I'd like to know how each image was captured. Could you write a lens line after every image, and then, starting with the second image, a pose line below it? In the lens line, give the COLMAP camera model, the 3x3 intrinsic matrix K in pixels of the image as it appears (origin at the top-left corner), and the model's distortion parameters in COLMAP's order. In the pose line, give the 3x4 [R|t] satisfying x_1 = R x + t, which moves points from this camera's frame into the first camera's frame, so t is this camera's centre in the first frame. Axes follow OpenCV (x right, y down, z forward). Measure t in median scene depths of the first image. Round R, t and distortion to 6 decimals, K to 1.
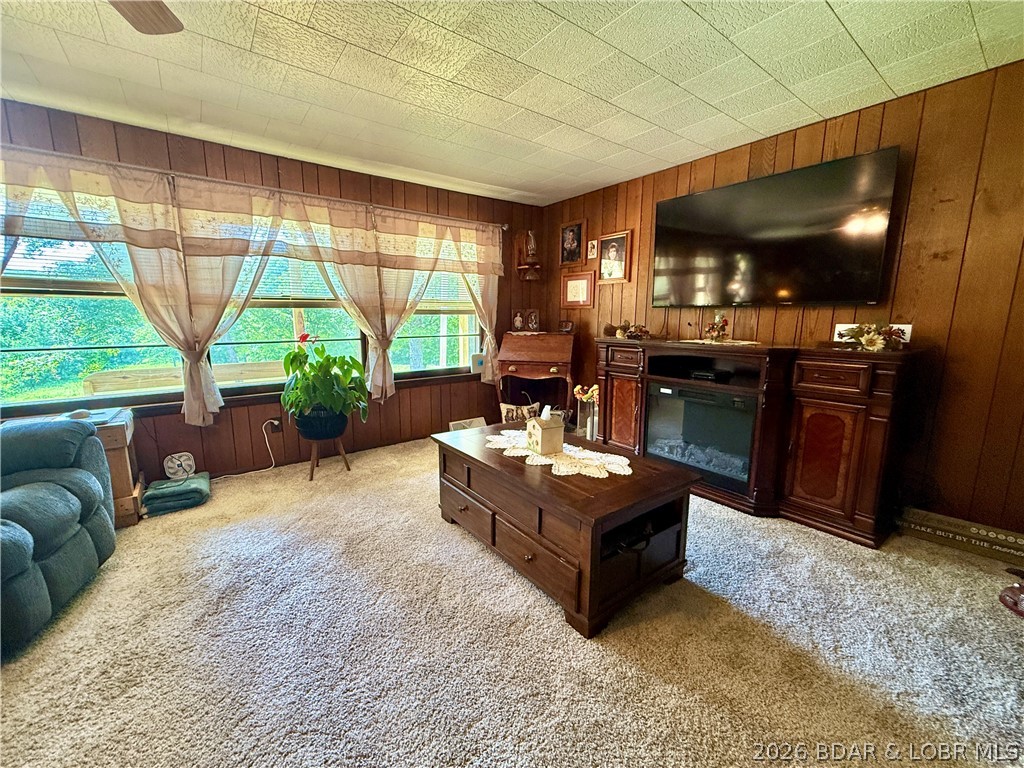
lens RADIAL K [[407.7, 0, 508.9], [0, 407.7, 384.0], [0, 0, 1]] dist [-0.000522, -0.000174]
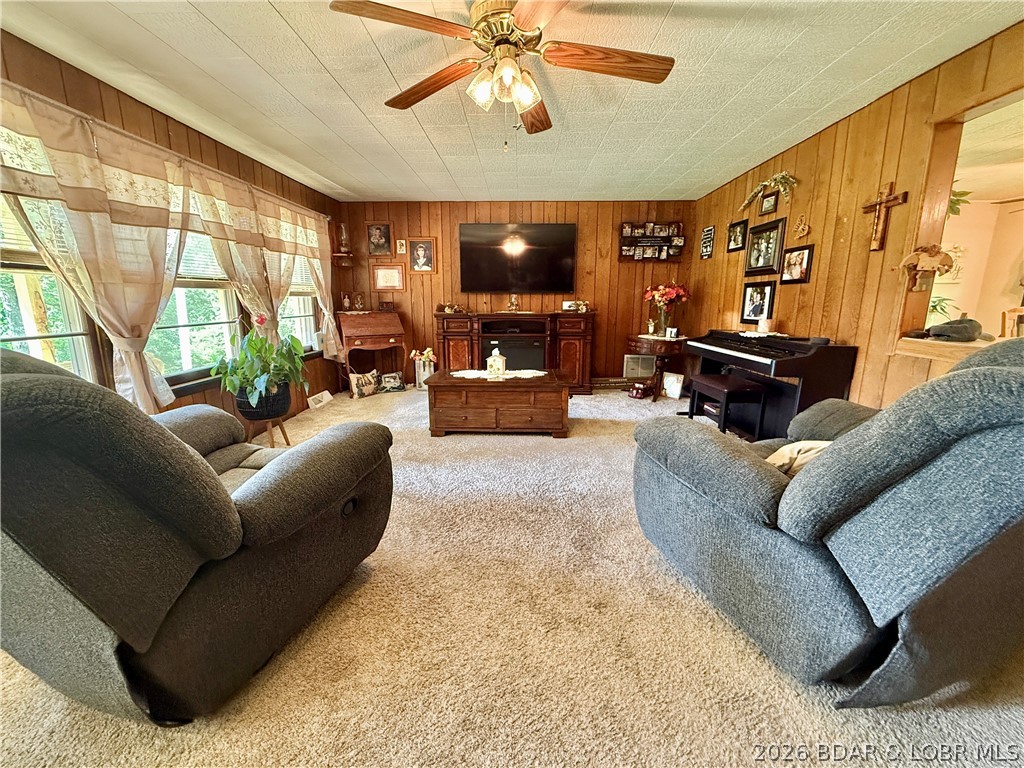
lens RADIAL K [[407.7, 0, 508.9], [0, 407.7, 384.0], [0, 0, 1]] dist [-0.000522, -0.000174]
pose [[0.629010, -0.158540, 0.761059, -0.705163], [0.128145, 0.986737, 0.099641, 0.020921], [-0.766762, 0.034851, 0.640984, -0.097902]]
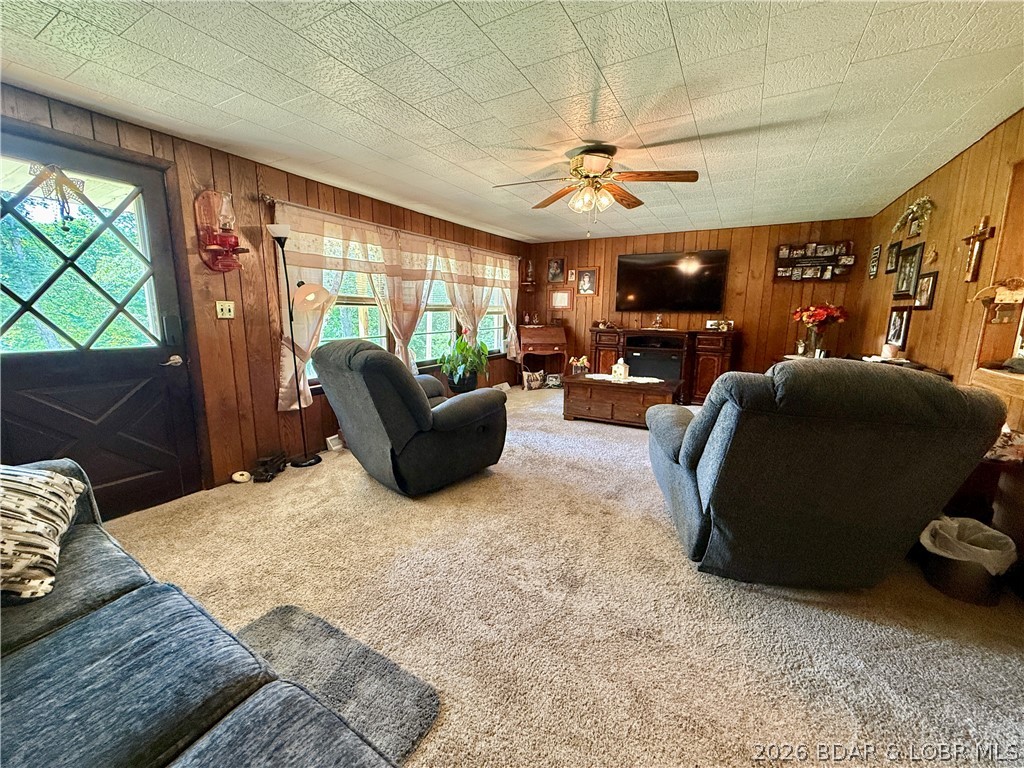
lens RADIAL K [[407.7, 0, 508.9], [0, 407.7, 384.0], [0, 0, 1]] dist [-0.000522, -0.000174]
pose [[0.919471, -0.066721, 0.387455, -0.769885], [0.060257, 0.997767, 0.028824, 0.053038], [-0.388512, -0.003157, 0.921438, -0.472533]]
